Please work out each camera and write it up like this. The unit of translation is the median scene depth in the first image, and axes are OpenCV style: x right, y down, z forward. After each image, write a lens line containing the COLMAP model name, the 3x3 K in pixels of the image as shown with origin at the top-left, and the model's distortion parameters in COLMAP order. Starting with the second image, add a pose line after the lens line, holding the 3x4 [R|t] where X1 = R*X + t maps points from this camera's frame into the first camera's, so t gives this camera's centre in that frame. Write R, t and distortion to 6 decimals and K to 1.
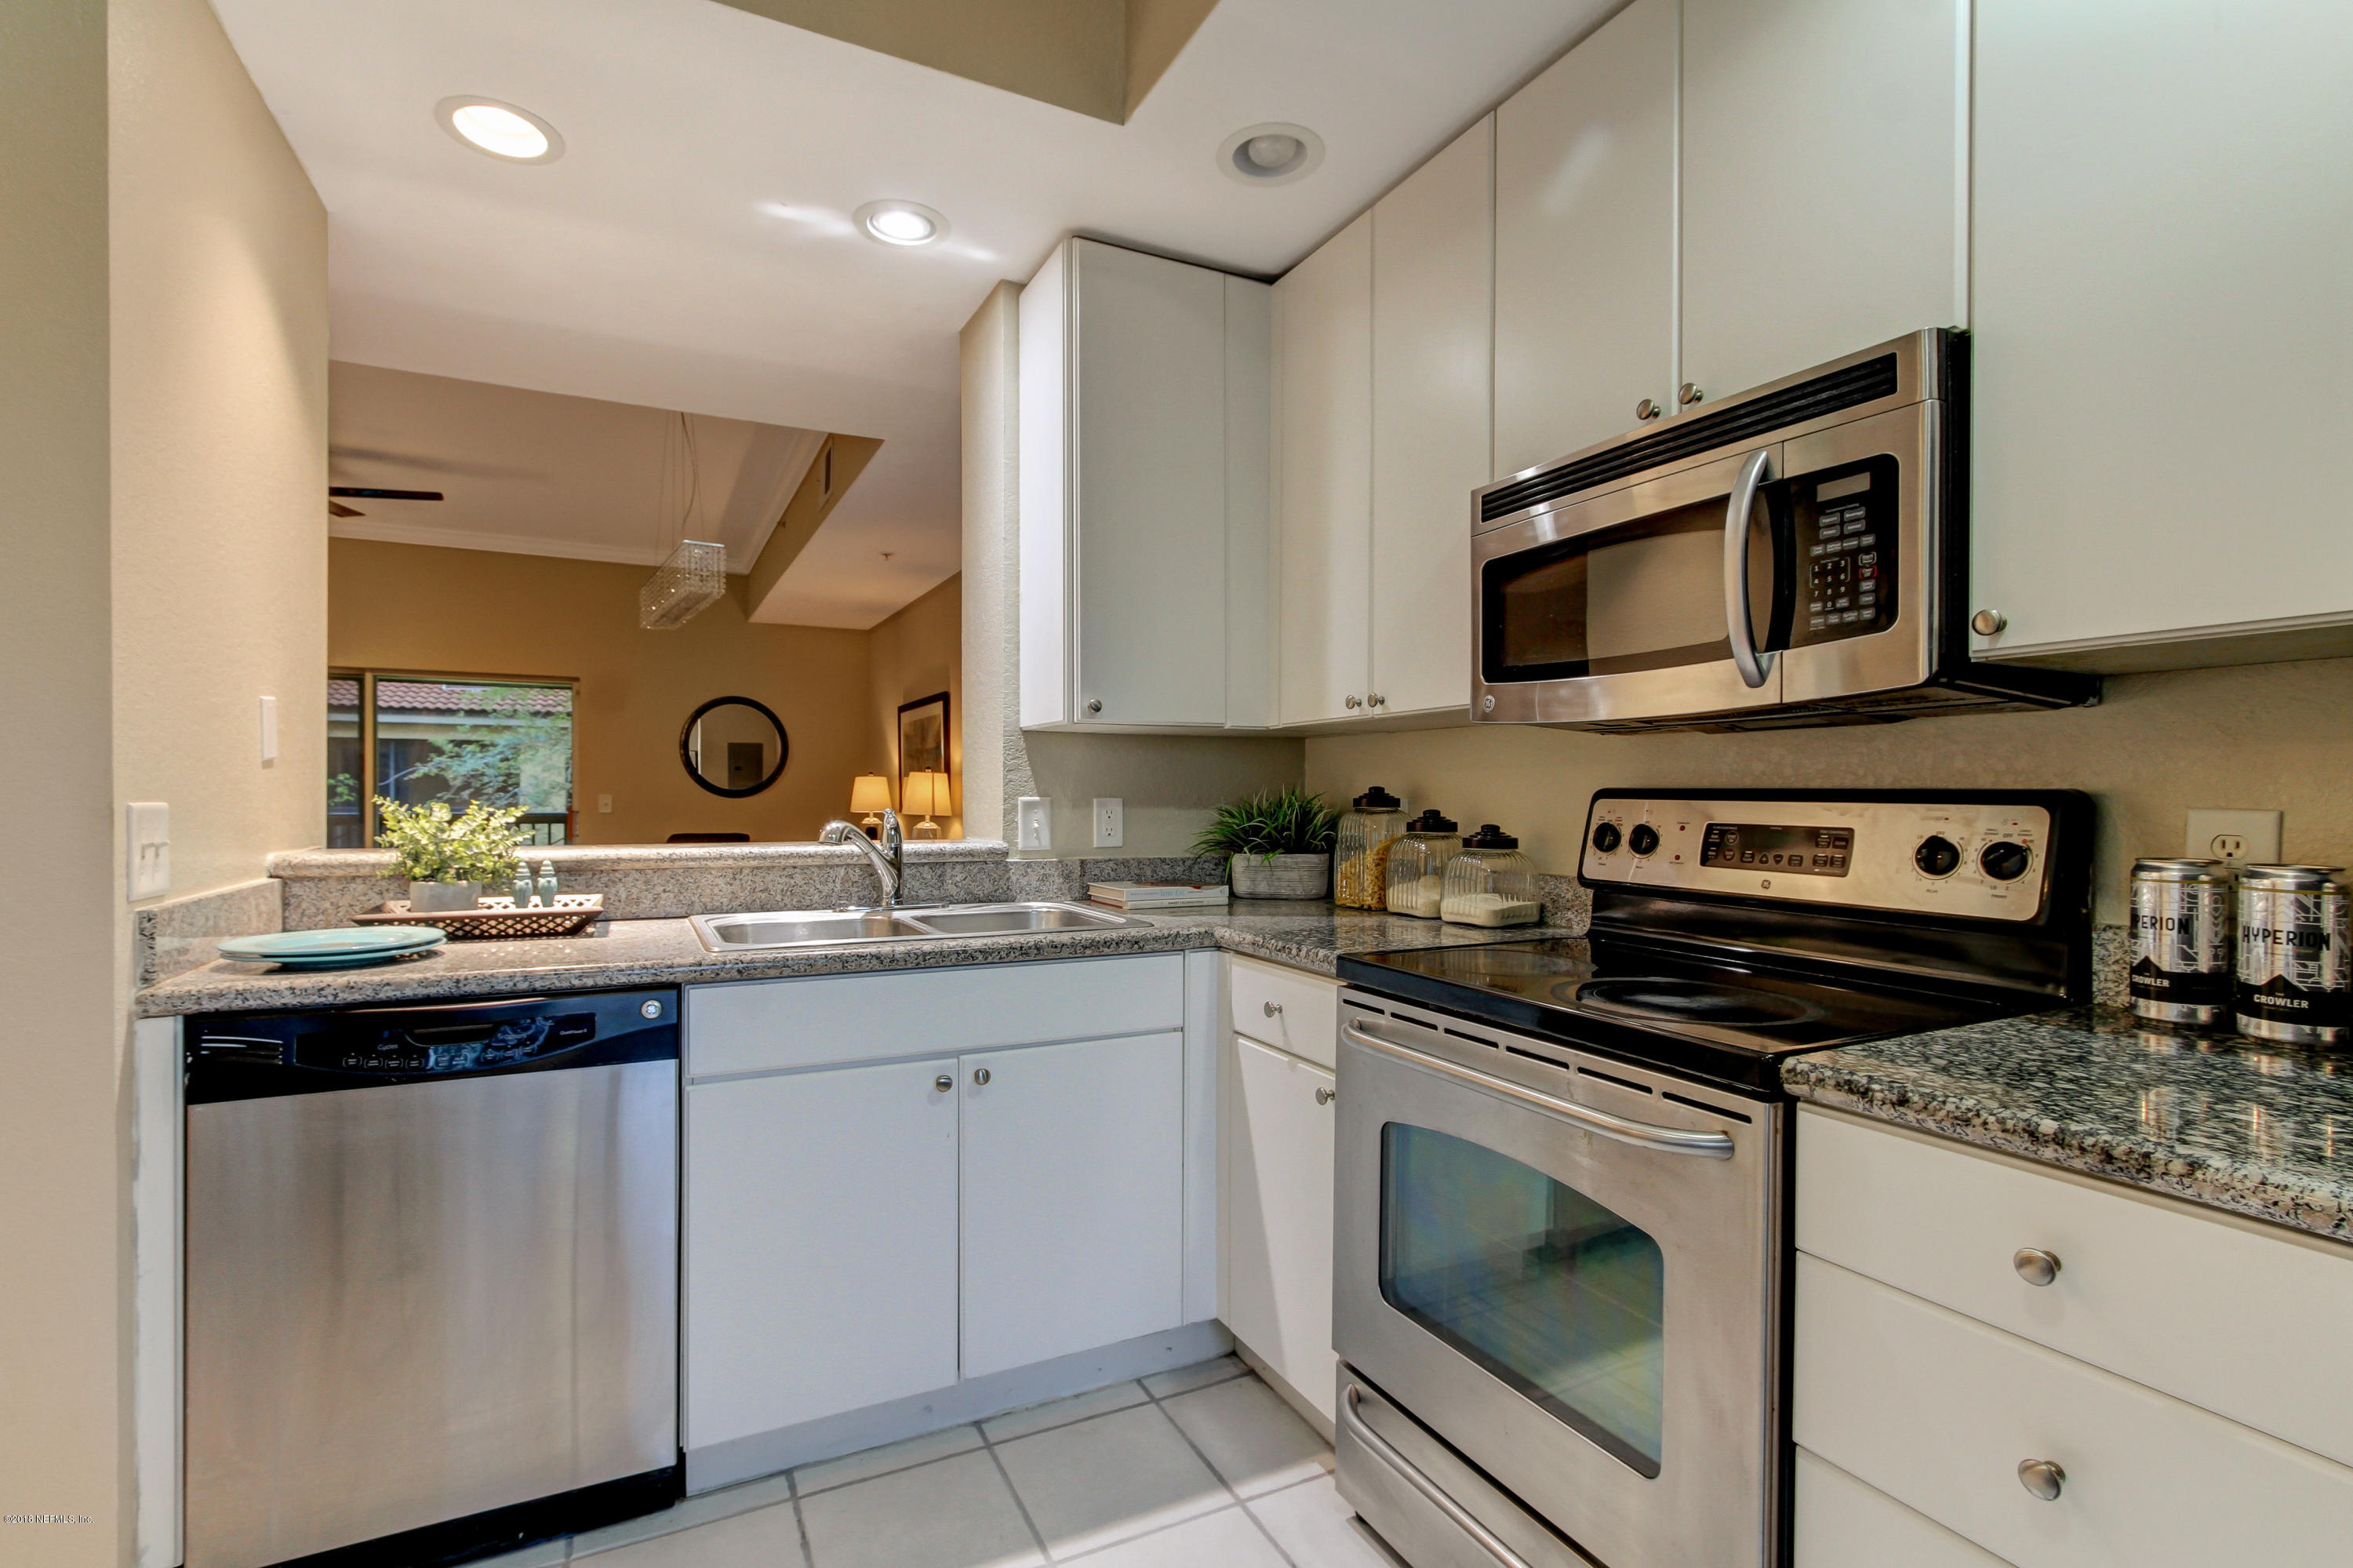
lens RADIAL K [[1092.4, 0, 1172.3], [0, 1092.4, 798.1], [0, 0, 1]] dist [0.001906, -0.000014]
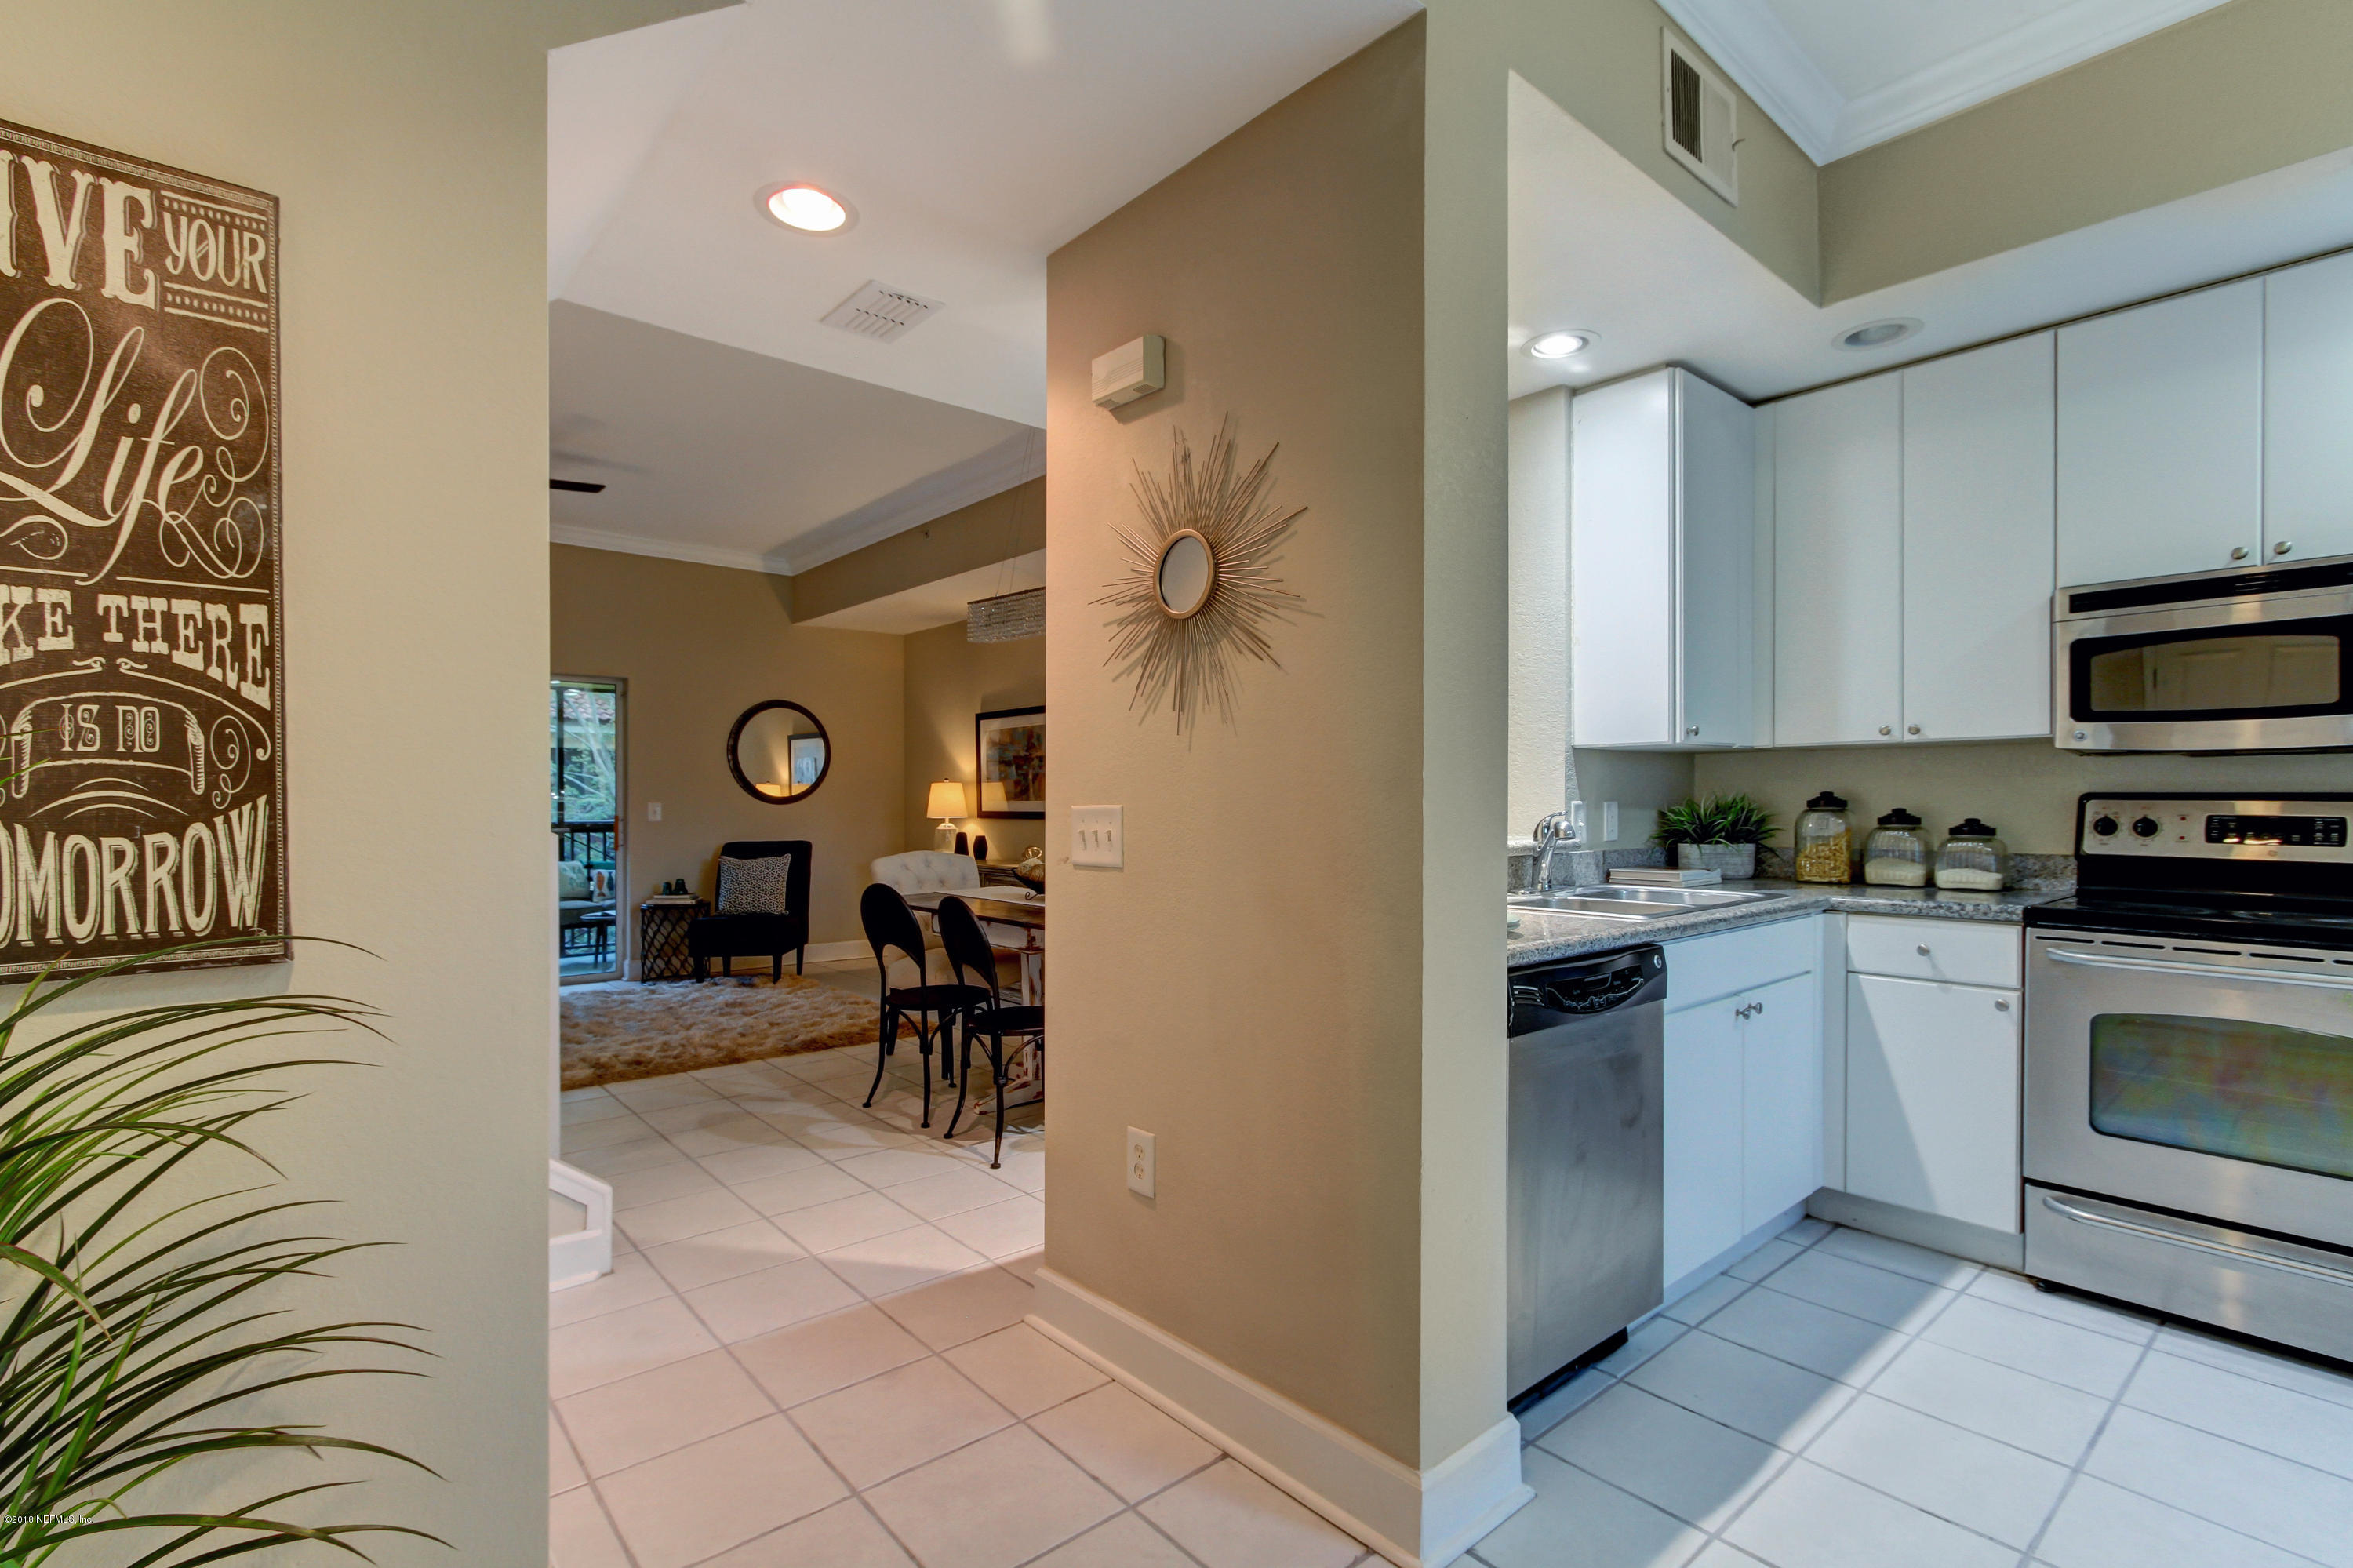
lens RADIAL K [[1092.4, 0, 1170.2], [0, 1092.4, 797.6], [0, 0, 1]] dist [0.001906, -0.000014]
pose [[0.968555, -0.004376, 0.248763, -1.108165], [0.005538, 0.999977, -0.003972, -0.003148], [-0.248740, 0.005225, 0.968556, -0.113098]]
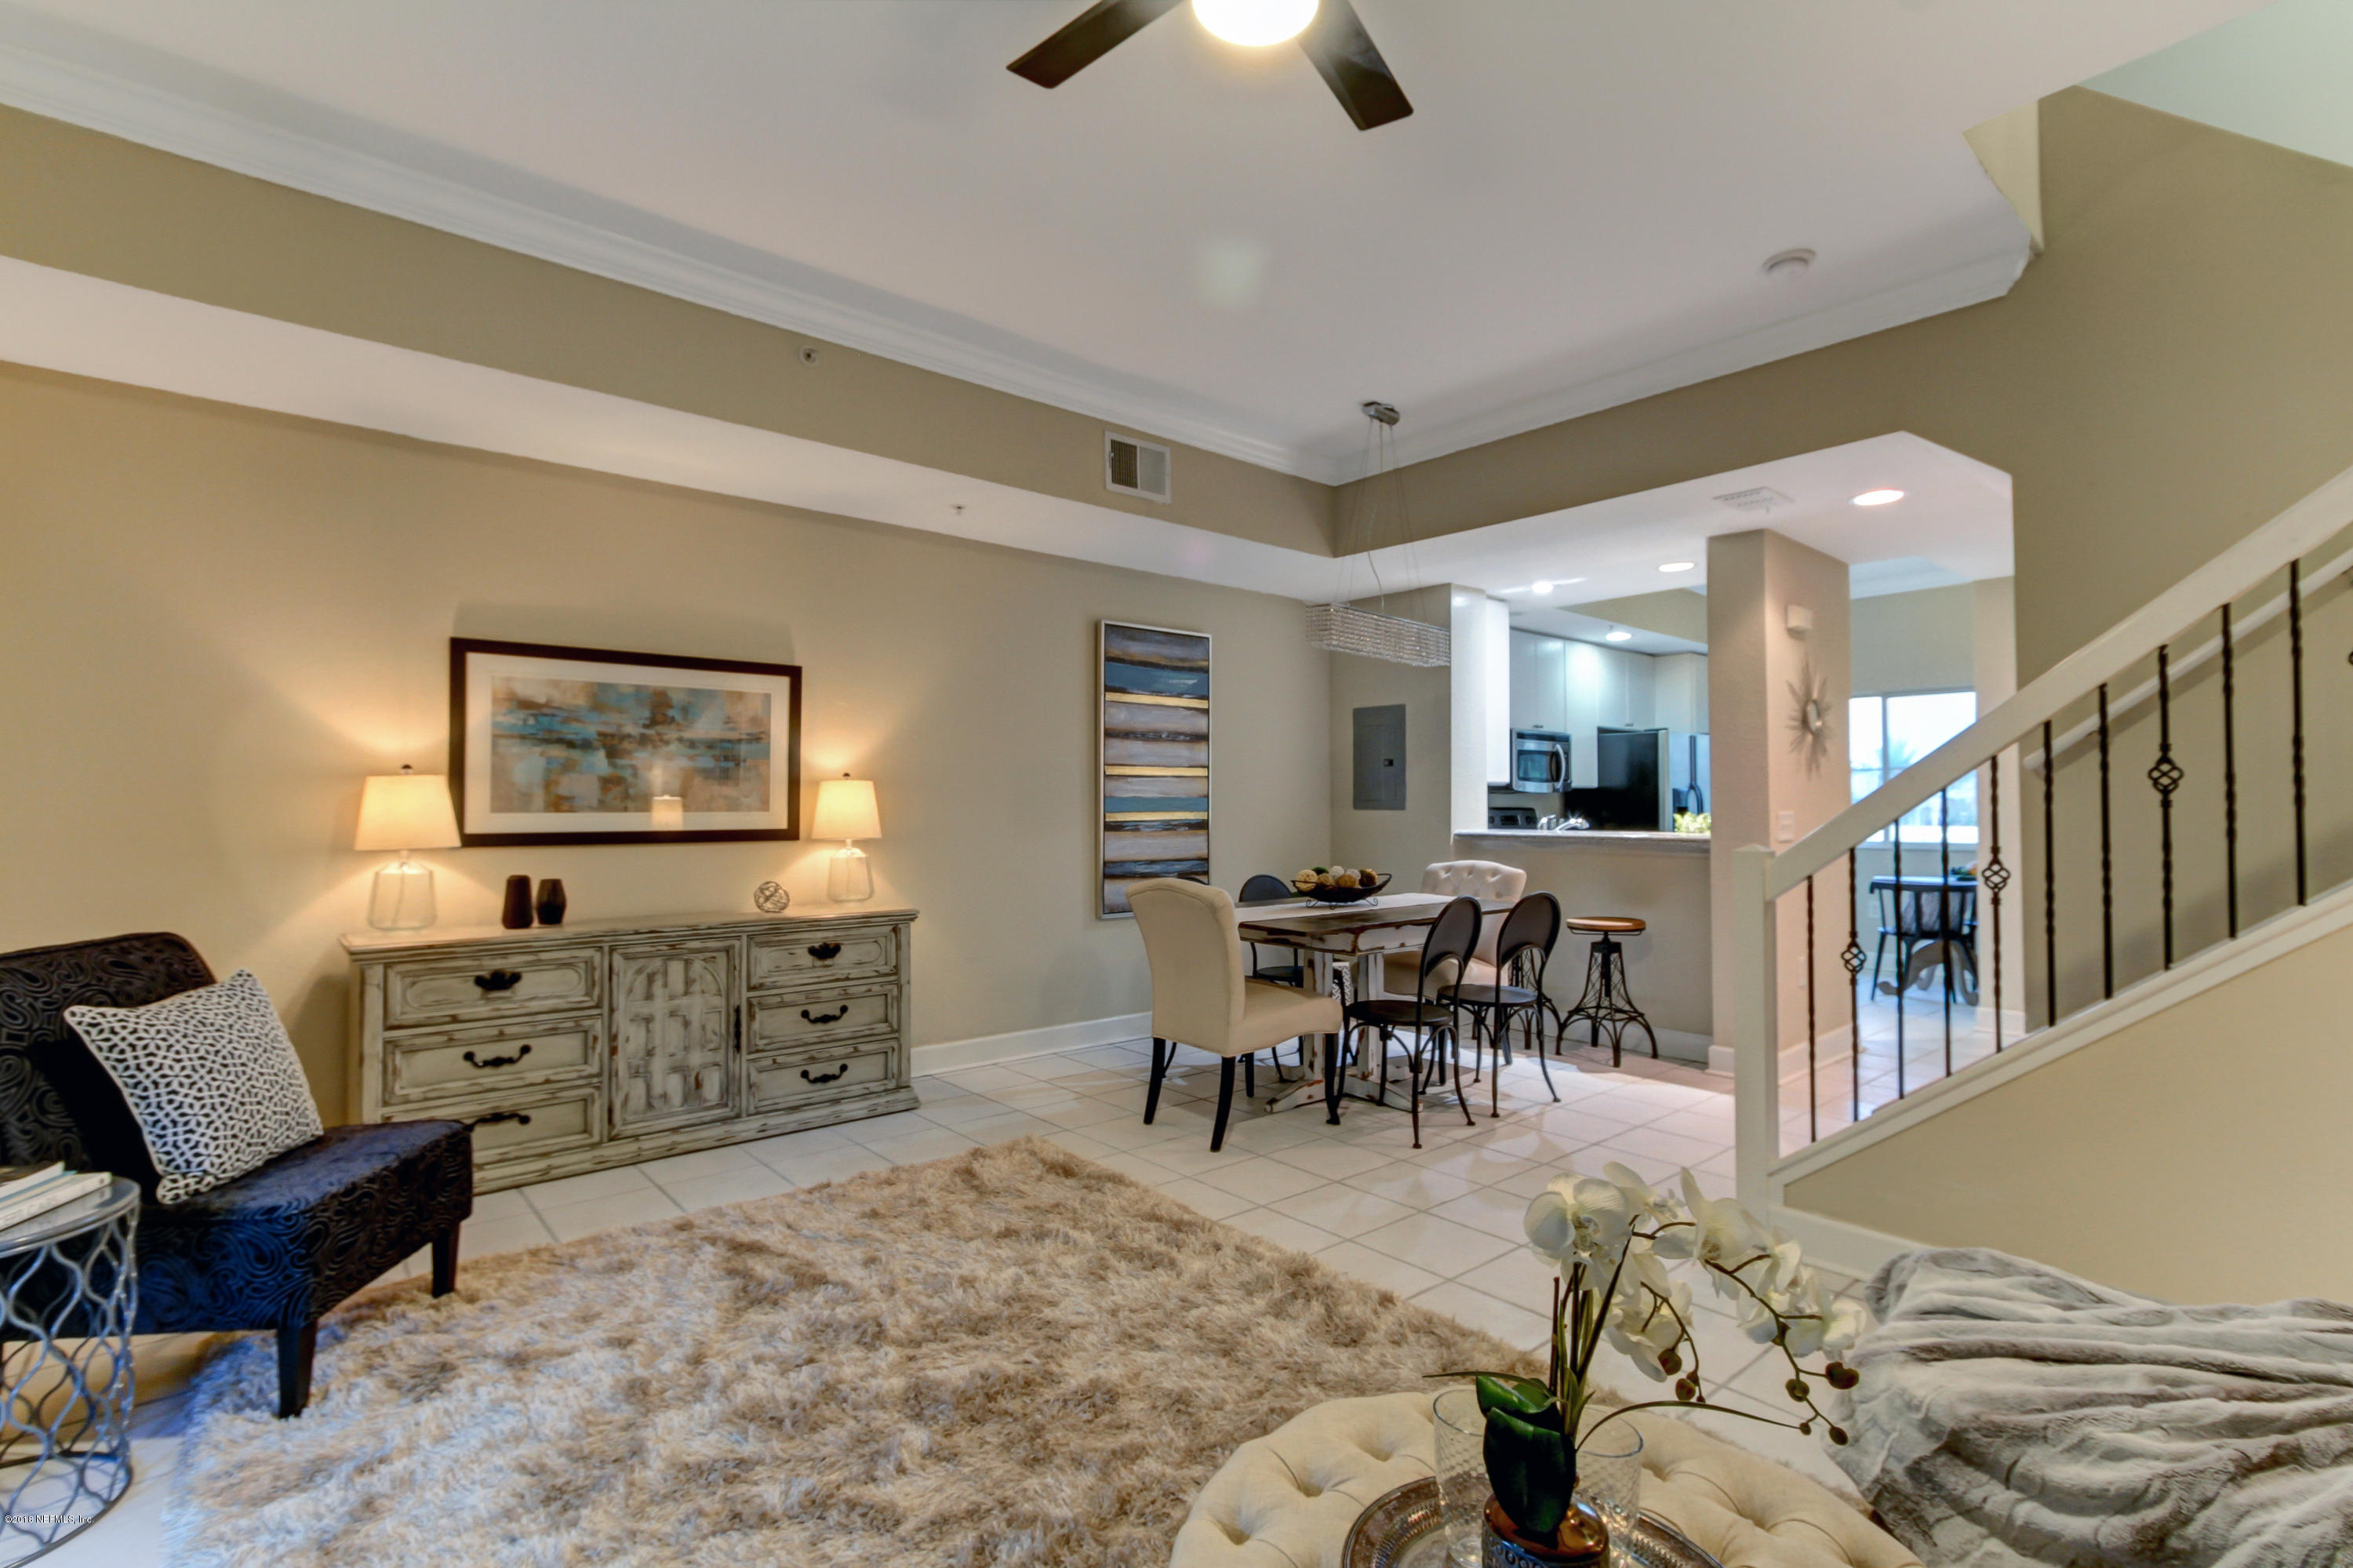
lens RADIAL K [[1092.4, 0, 1180.4], [0, 1092.4, 783.5], [0, 0, 1]] dist [0.001906, -0.000014]
pose [[-0.246940, 0.017633, 0.968870, -2.763083], [0.001737, 0.999841, -0.017754, -0.025226], [-0.969029, -0.002701, -0.246931, 2.686793]]
